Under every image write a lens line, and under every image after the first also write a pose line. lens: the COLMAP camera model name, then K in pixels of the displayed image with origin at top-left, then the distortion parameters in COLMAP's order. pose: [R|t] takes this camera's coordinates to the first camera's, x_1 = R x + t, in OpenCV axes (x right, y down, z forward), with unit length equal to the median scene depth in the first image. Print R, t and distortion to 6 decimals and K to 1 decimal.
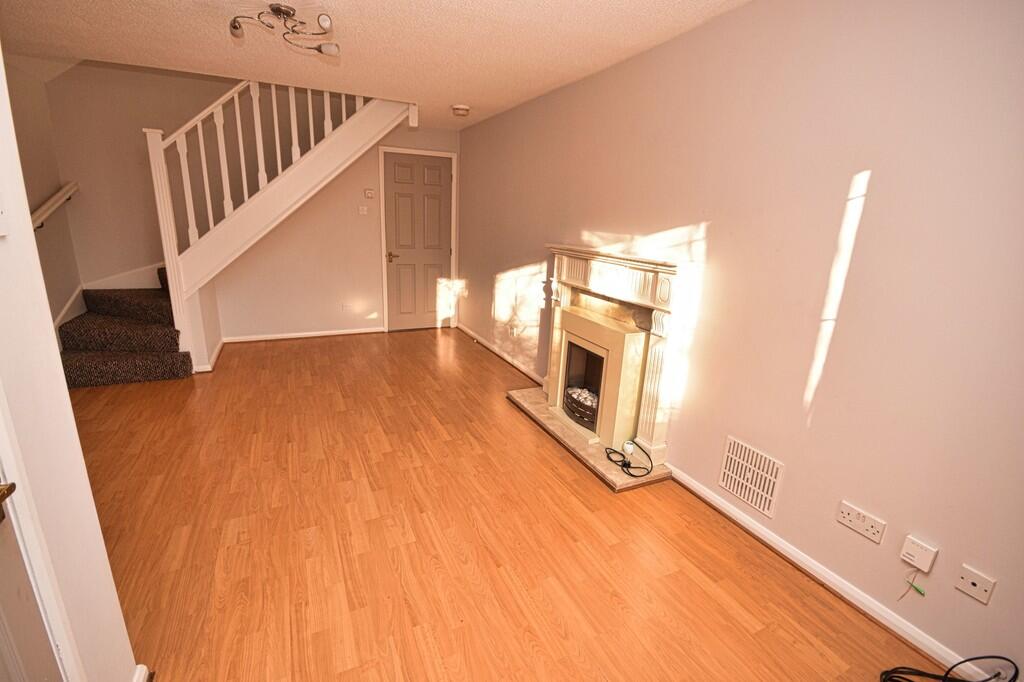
lens RADIAL K [[453.9, 0, 513.7], [0, 453.9, 340.2], [0, 0, 1]] dist [-0.000393, -0.006190]
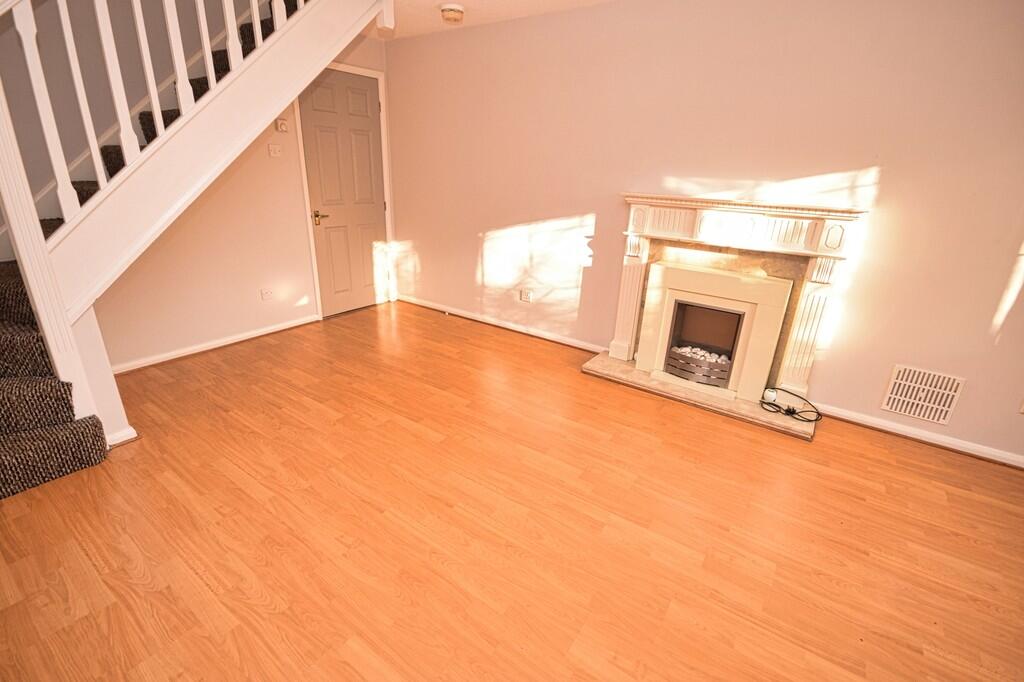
lens RADIAL K [[453.9, 0, 511.3], [0, 453.9, 341.2], [0, 0, 1]] dist [-0.000393, -0.006190]
pose [[0.874744, -0.185149, 0.447821, -0.552261], [0.129749, 0.979876, 0.151681, -0.090785], [-0.466893, -0.074578, 0.881164, 0.302967]]
